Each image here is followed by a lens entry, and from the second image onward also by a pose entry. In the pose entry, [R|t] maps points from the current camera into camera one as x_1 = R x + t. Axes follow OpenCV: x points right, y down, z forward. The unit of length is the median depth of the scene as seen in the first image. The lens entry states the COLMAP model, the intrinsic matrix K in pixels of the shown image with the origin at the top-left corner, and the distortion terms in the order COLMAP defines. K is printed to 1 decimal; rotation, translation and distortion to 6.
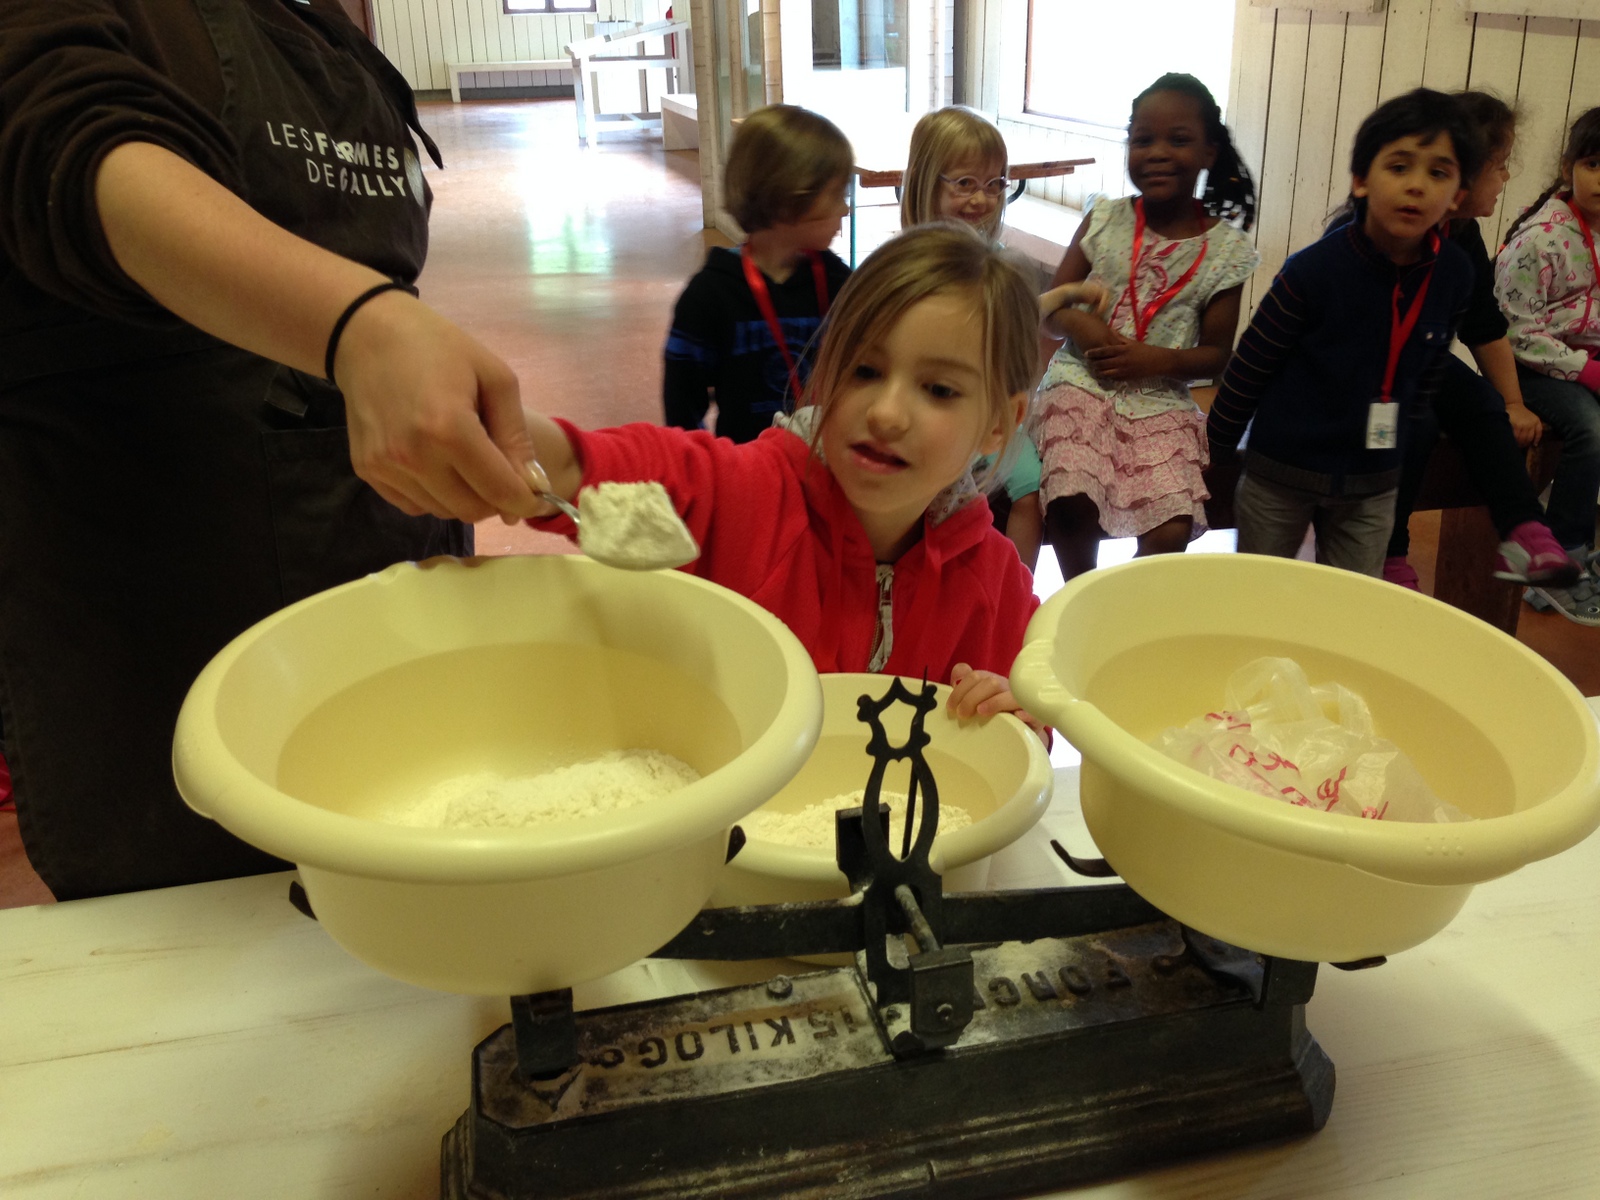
lens RADIAL K [[1483.9, 0, 812.3], [0, 1483.9, 591.5], [0, 0, 1]] dist [0.016380, 0.000000]
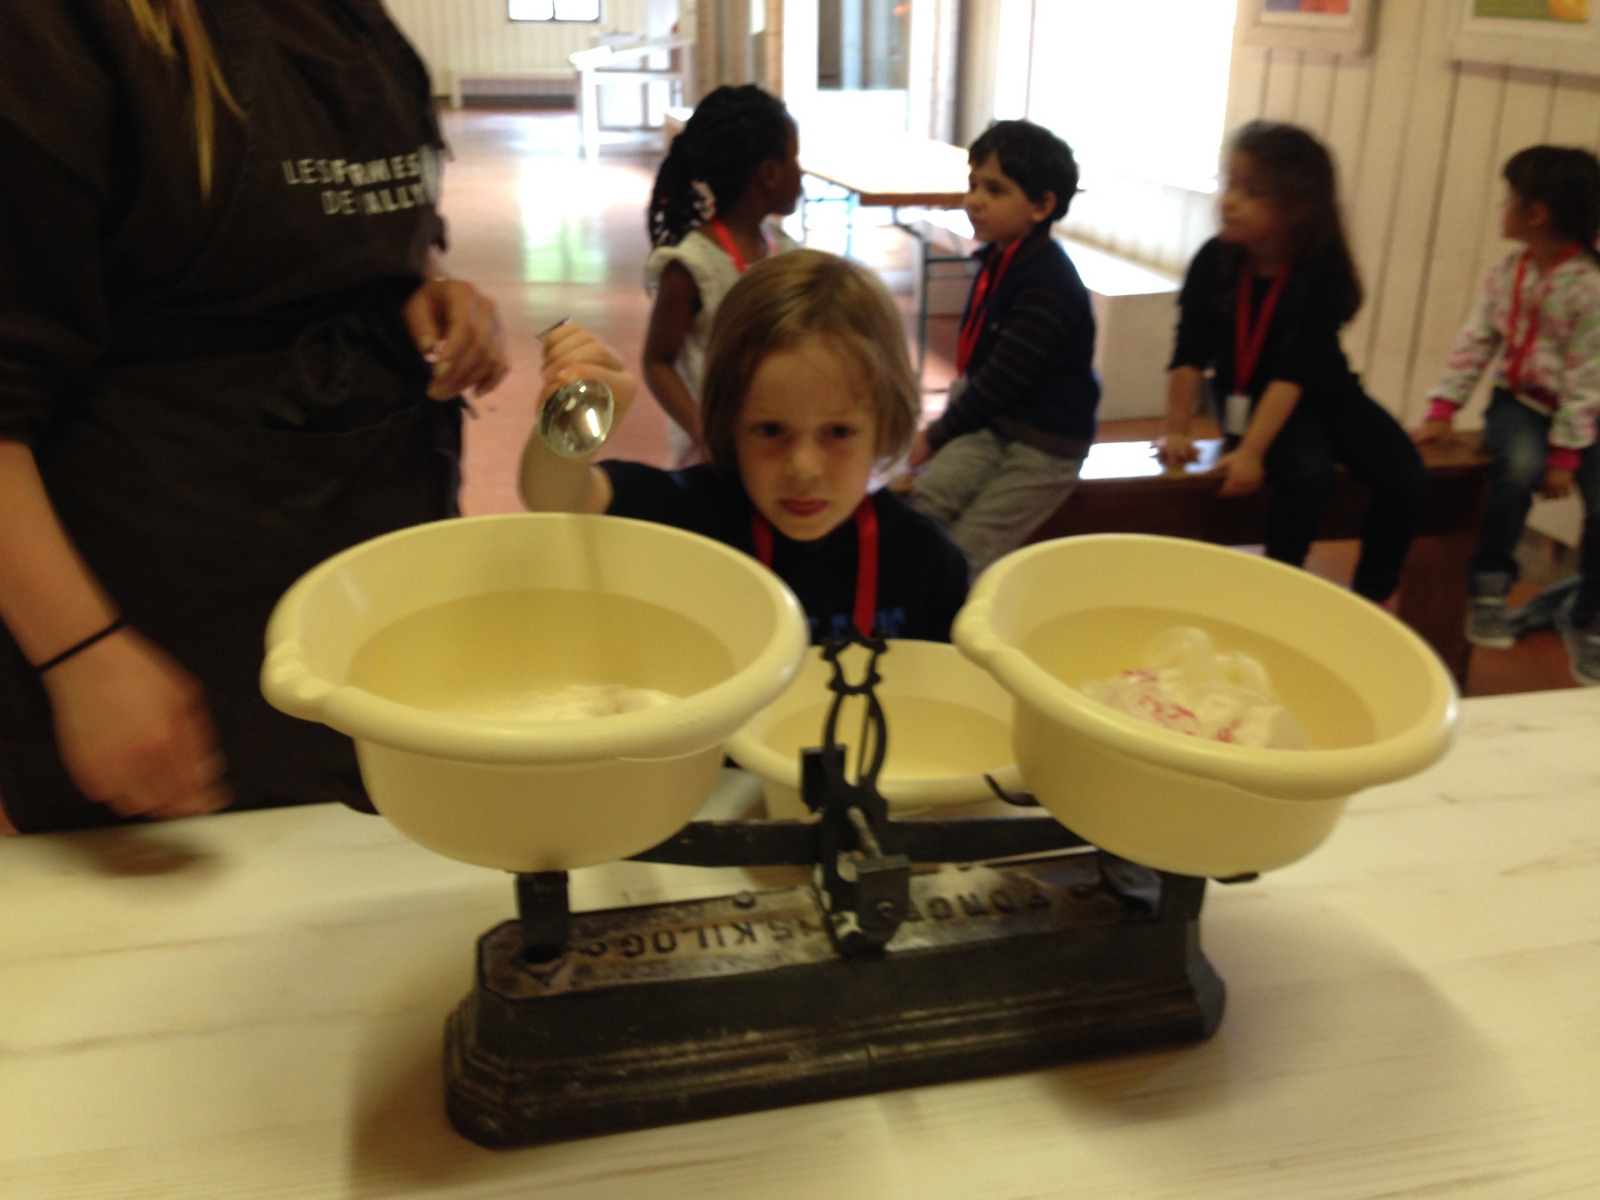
lens RADIAL K [[1483.9, 0, 789.3], [0, 1483.9, 593.4], [0, 0, 1]] dist [0.016380, 0.000000]
pose [[0.999249, 0.038603, -0.003419, 0.007198], [-0.038636, 0.999202, -0.010166, 0.043816], [0.003024, 0.010291, 0.999942, -0.156269]]
